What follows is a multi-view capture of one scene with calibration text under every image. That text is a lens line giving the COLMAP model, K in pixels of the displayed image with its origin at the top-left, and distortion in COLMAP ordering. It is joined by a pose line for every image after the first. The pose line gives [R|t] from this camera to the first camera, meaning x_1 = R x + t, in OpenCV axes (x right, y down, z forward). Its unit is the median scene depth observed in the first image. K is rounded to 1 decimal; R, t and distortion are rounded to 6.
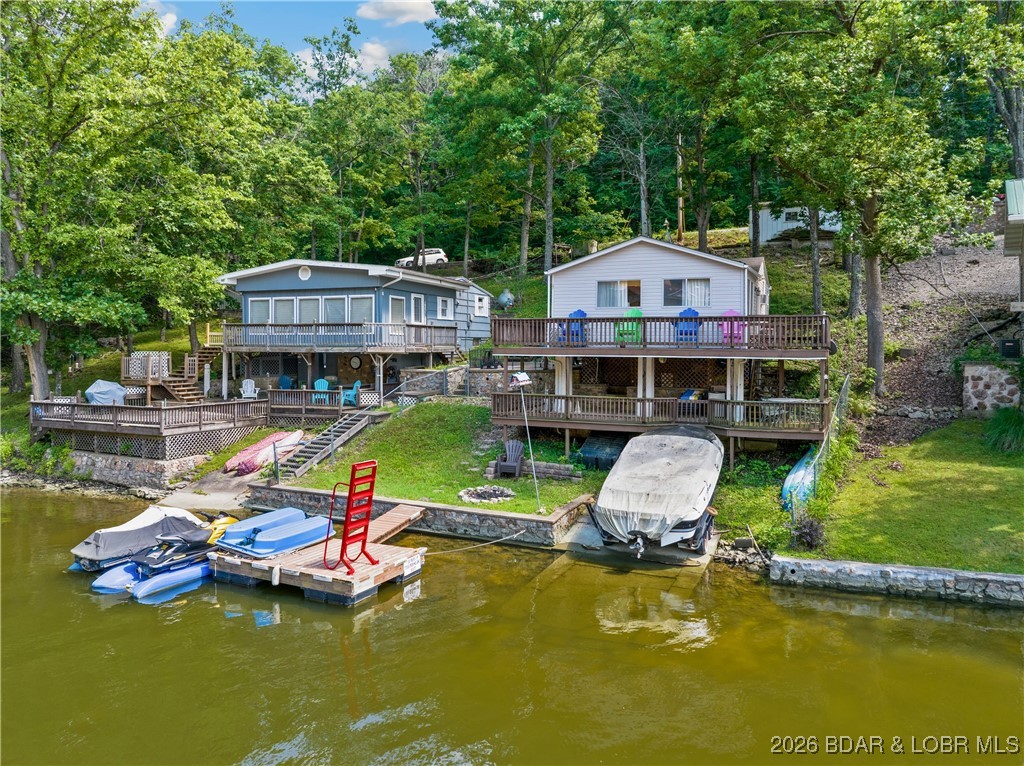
lens RADIAL K [[733.8, 0, 512.0], [0, 733.8, 383.0], [0, 0, 1]] dist [-0.032687, -0.001498]
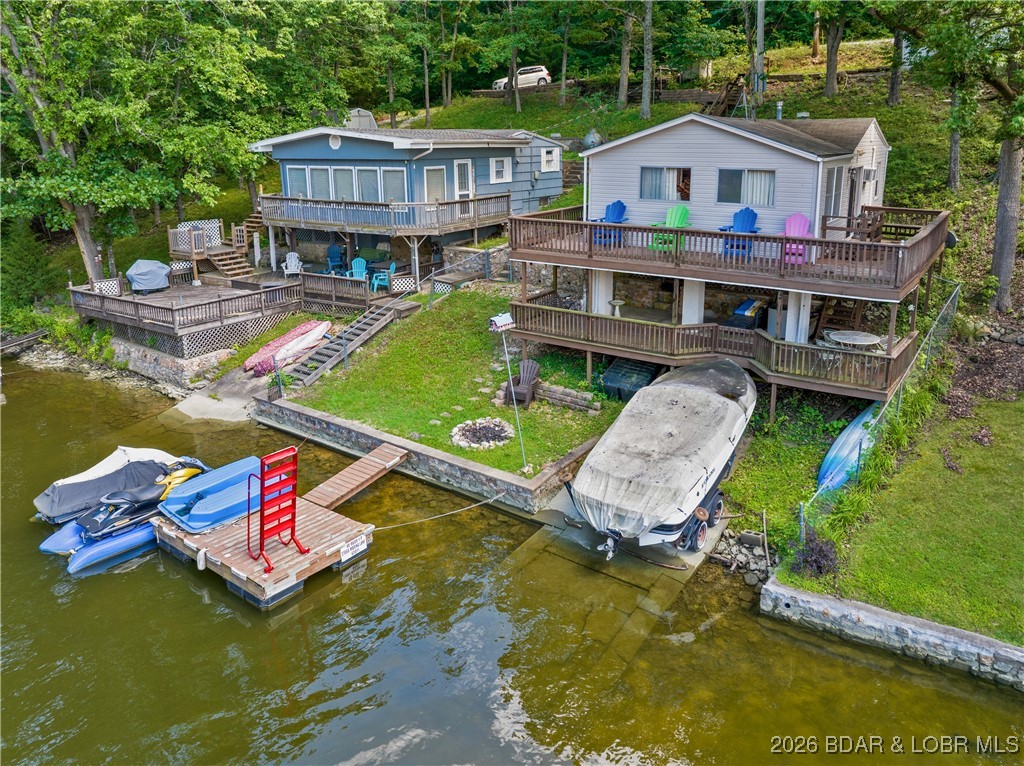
lens RADIAL K [[740.0, 0, 521.5], [0, 740.0, 337.3], [0, 0, 1]] dist [-0.038320, 0.010771]
pose [[0.982301, 0.038188, -0.183373, 0.147443], [0.001739, 0.977095, 0.212795, -0.130967], [0.187299, -0.209348, 0.959736, 0.141900]]
